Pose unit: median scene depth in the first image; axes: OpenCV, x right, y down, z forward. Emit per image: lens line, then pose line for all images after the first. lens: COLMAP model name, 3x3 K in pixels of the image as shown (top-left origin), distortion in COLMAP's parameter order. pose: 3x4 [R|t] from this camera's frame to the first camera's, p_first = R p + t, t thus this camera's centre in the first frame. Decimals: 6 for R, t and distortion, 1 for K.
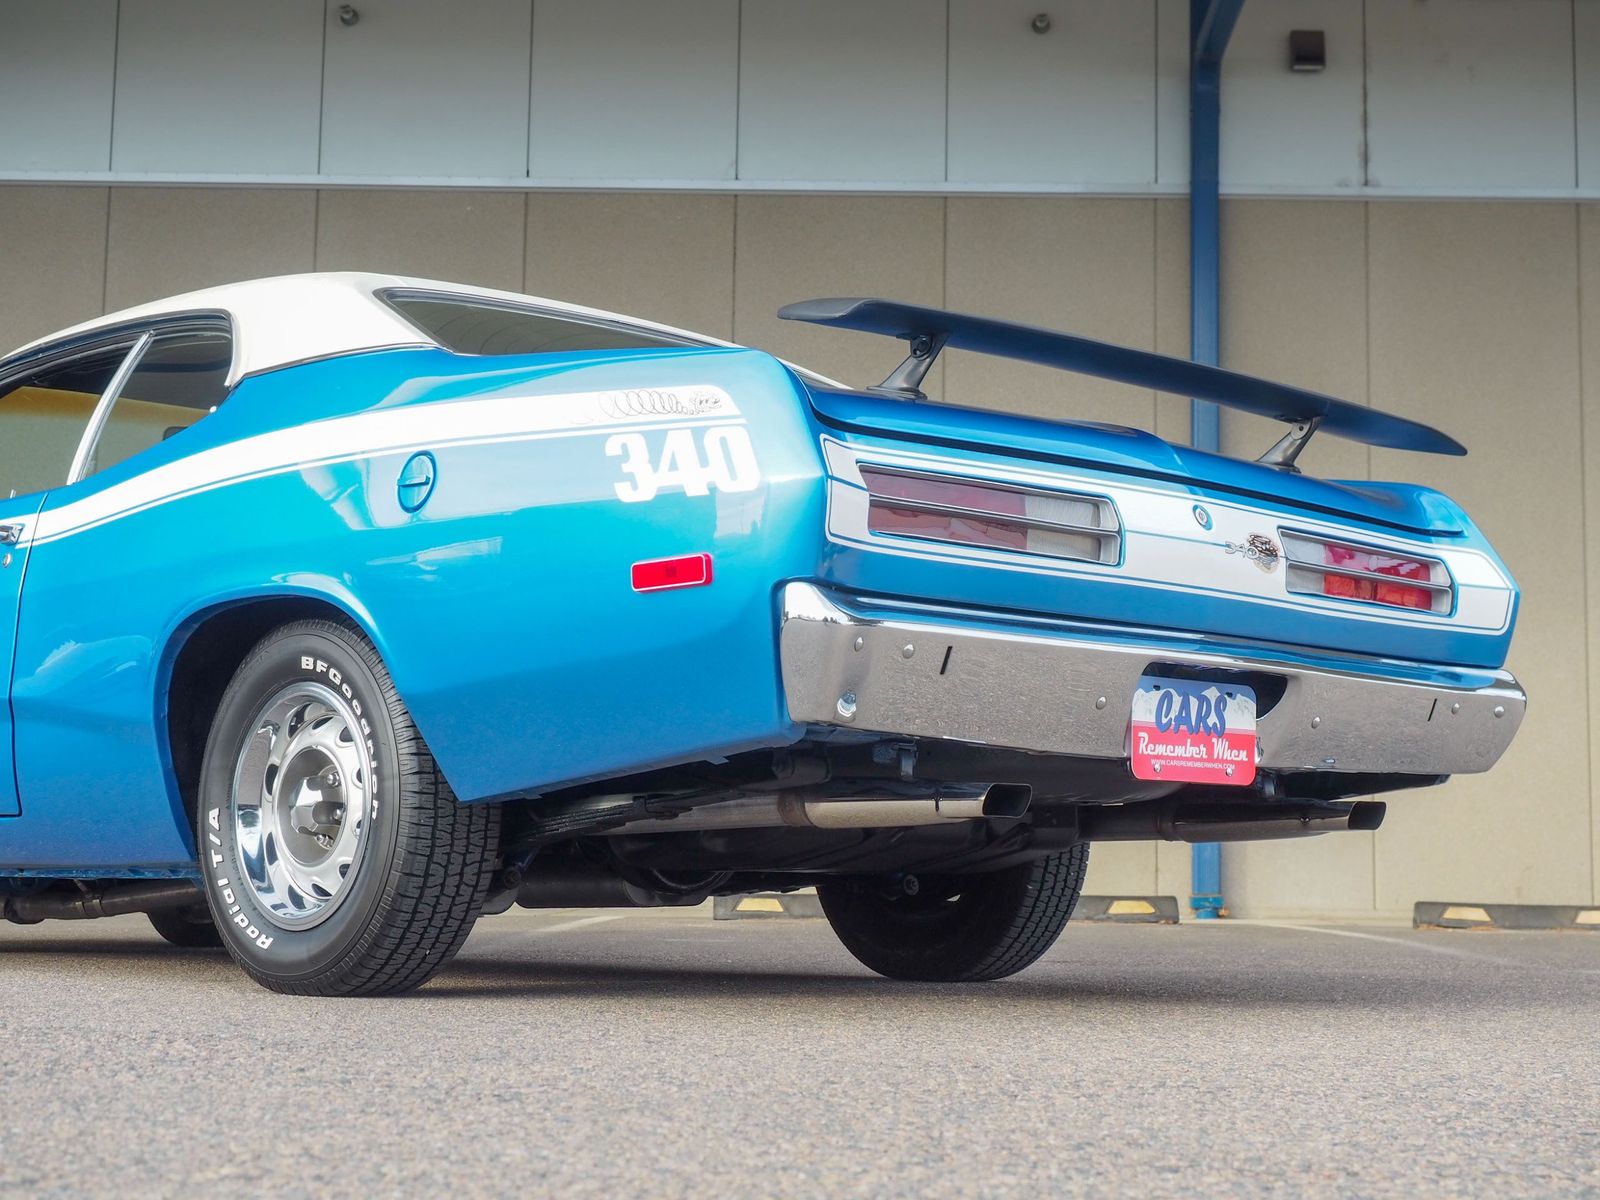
lens RADIAL K [[2757.7, 0, 837.1], [0, 2757.7, 580.1], [0, 0, 1]] dist [-0.010527, -0.049654]
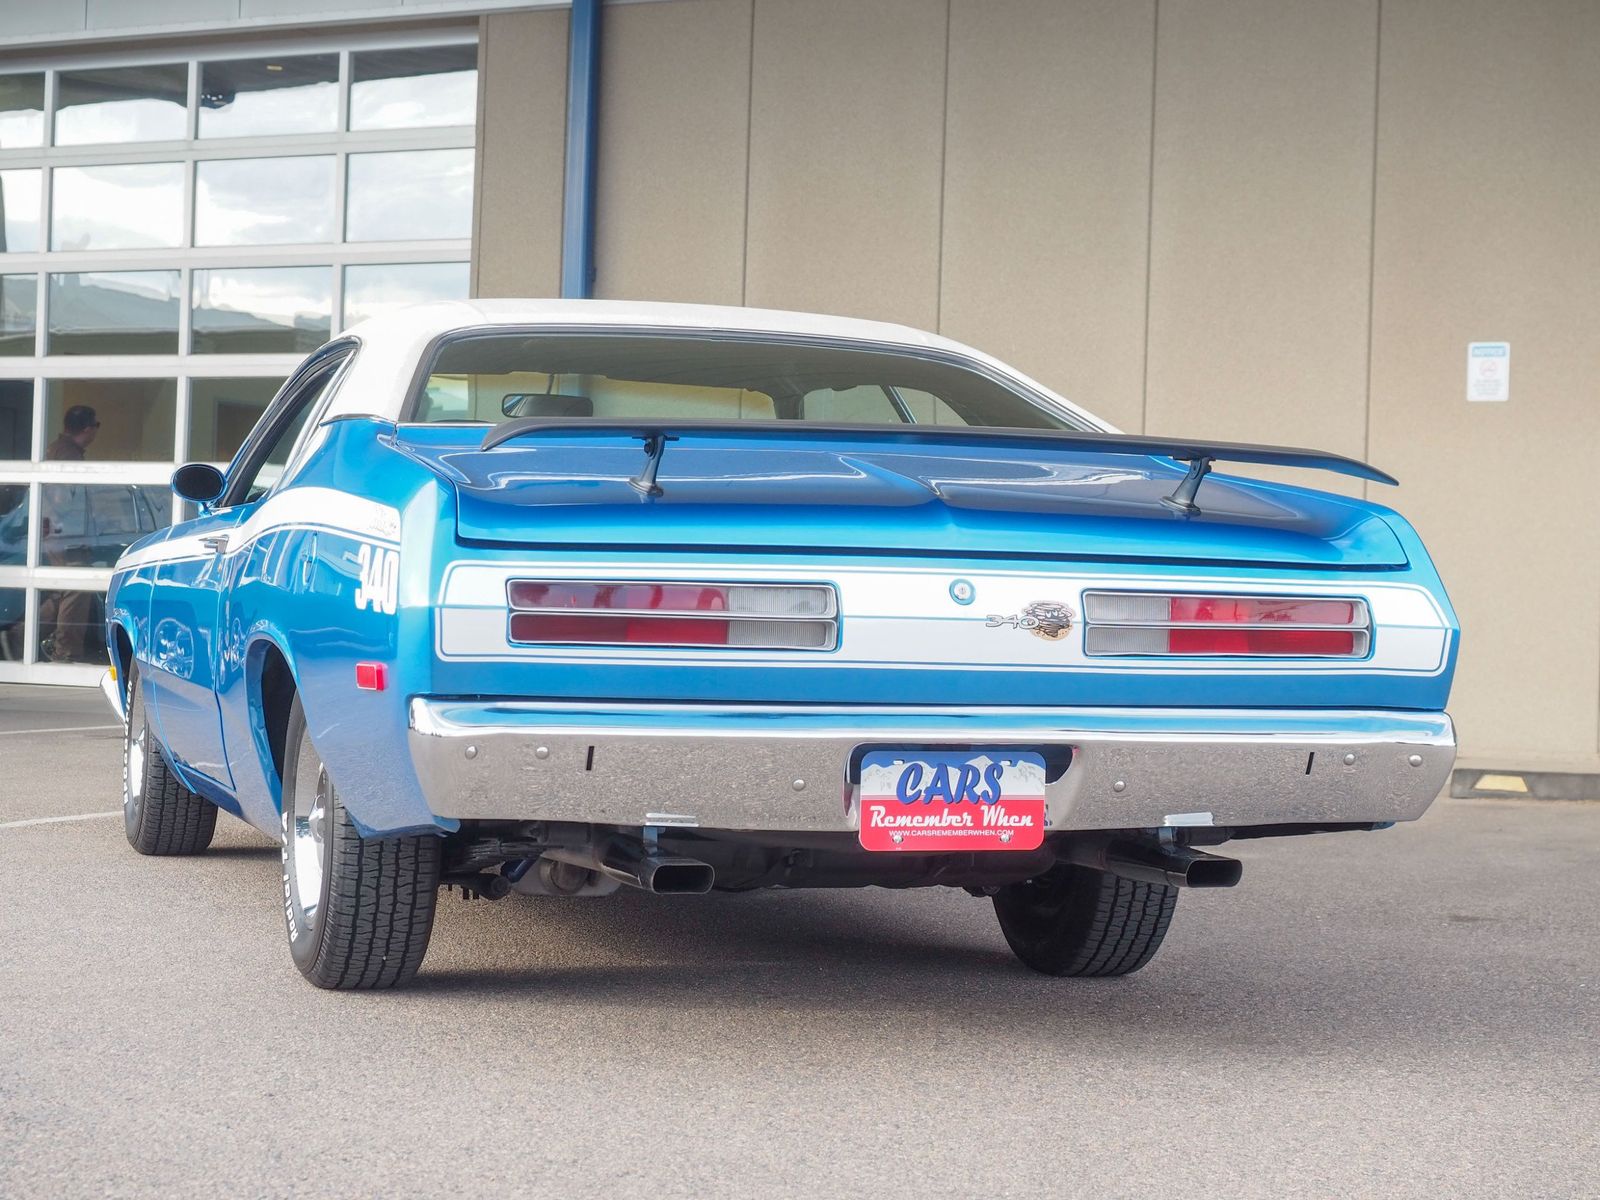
lens RADIAL K [[3228.3, 0, 729.0], [0, 3228.3, 600.9], [0, 0, 1]] dist [-0.007925, 0.042076]
pose [[0.881116, 0.010443, -0.472785, 0.615053], [0.041487, 0.994194, 0.099279, -0.140300], [0.471077, -0.107090, 0.875568, -0.085225]]
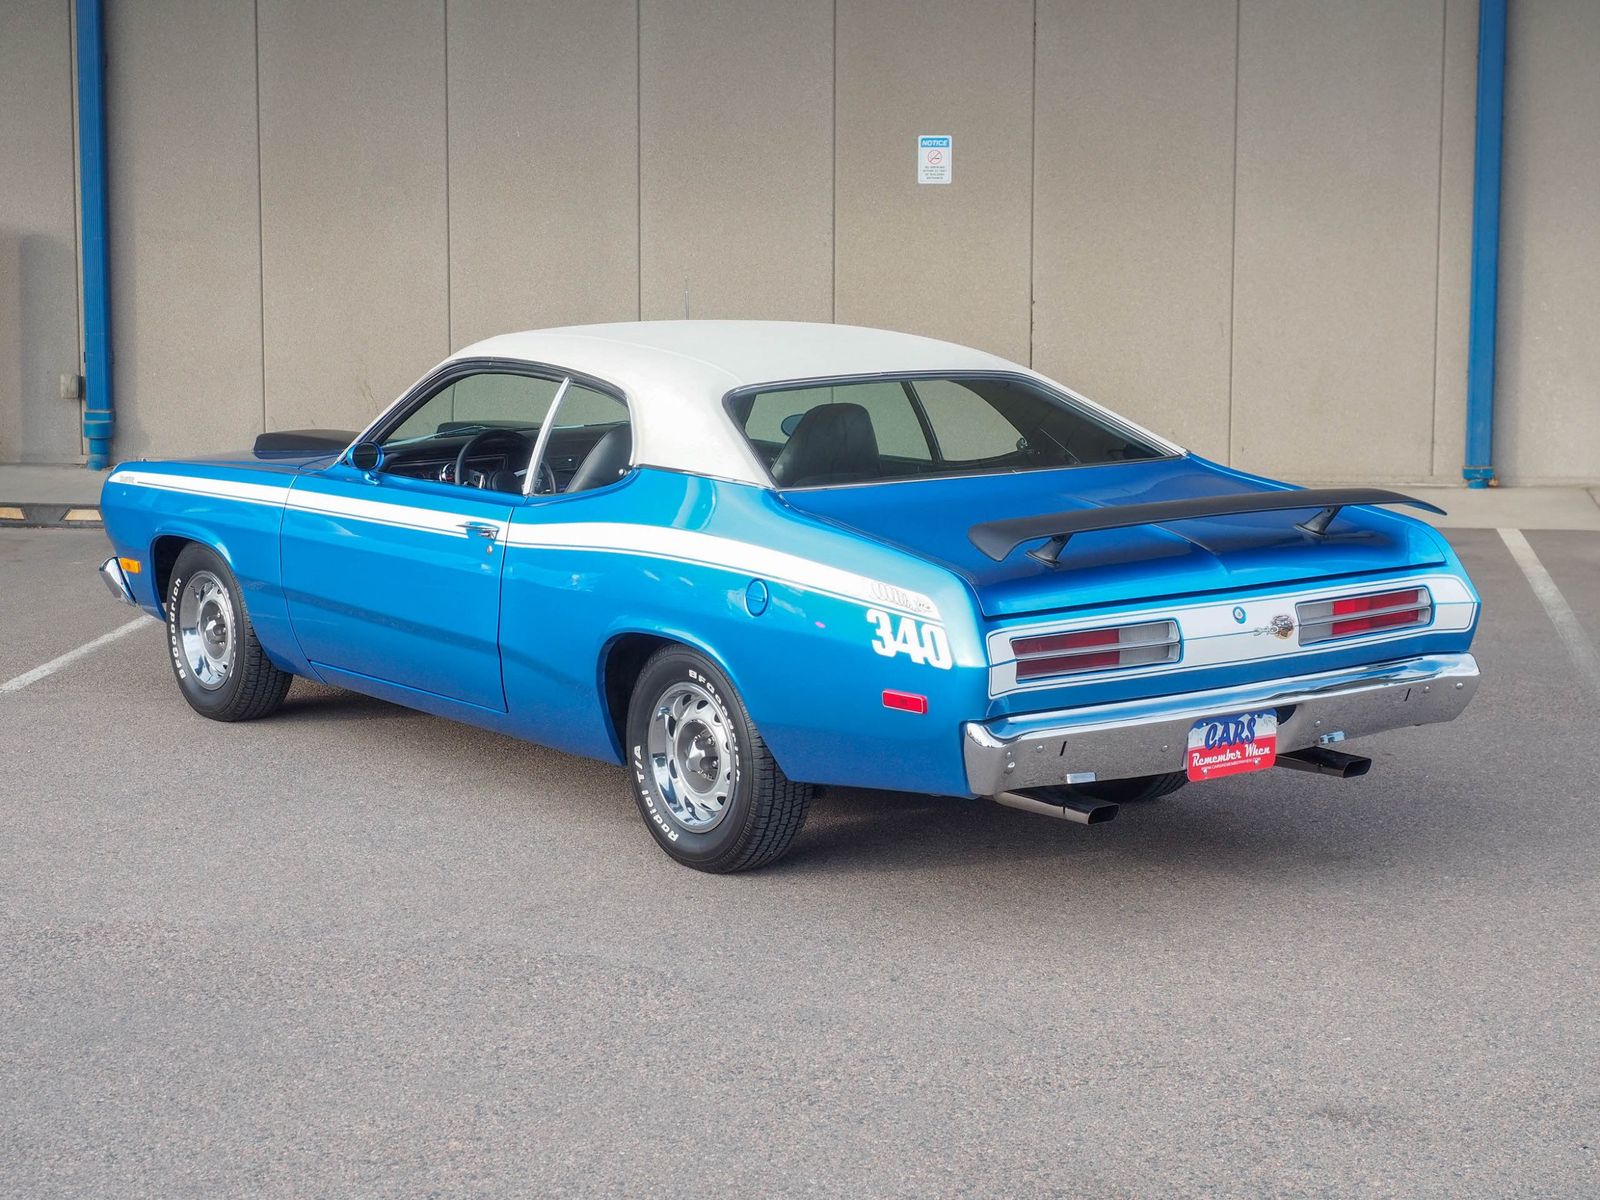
lens RADIAL K [[3291.0, 0, 796.0], [0, 3291.0, 718.9], [0, 0, 1]] dist [-0.054680, -0.330392]
pose [[0.990800, 0.011689, -0.134829, 0.133987], [0.028055, 0.956881, 0.289122, -0.522652], [0.132395, -0.290245, 0.947750, -0.865643]]
